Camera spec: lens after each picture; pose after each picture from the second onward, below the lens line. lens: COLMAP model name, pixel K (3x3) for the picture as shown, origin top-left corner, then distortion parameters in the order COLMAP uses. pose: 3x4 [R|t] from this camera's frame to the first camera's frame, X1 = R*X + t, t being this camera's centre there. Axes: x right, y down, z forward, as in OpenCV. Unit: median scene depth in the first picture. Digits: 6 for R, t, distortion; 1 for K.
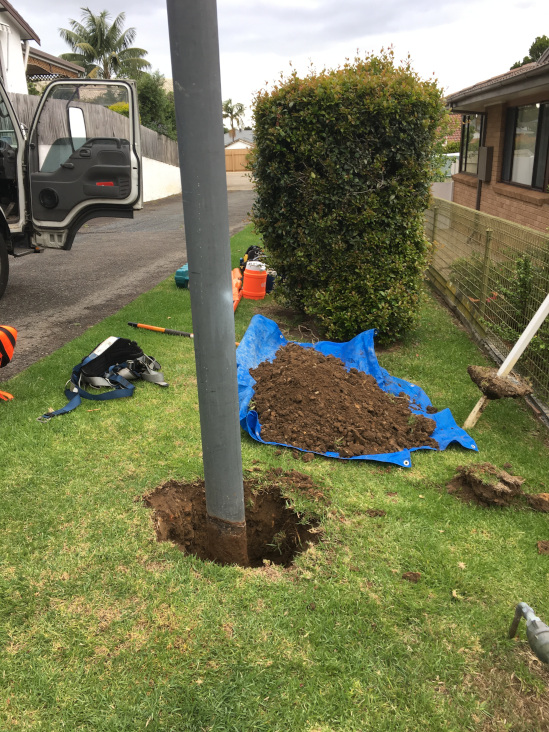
lens RADIAL K [[622.3, 0, 274.5], [0, 622.3, 366.0], [0, 0, 1]] dist [0.064413, -0.081740]
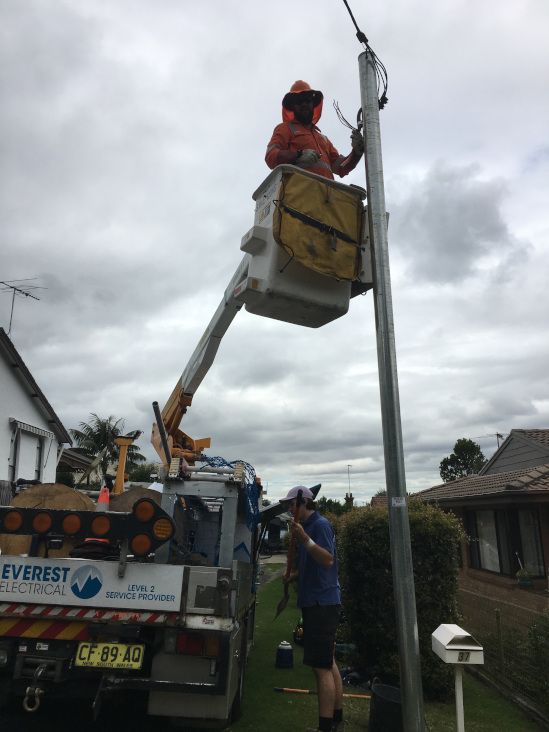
lens RADIAL K [[622.3, 0, 274.5], [0, 622.3, 366.0], [0, 0, 1]] dist [0.064413, -0.081740]
pose [[0.996611, 0.033839, 0.074975, -0.210121], [0.012743, 0.836949, -0.547133, 0.070783], [-0.081265, 0.546234, 0.833681, -0.334587]]
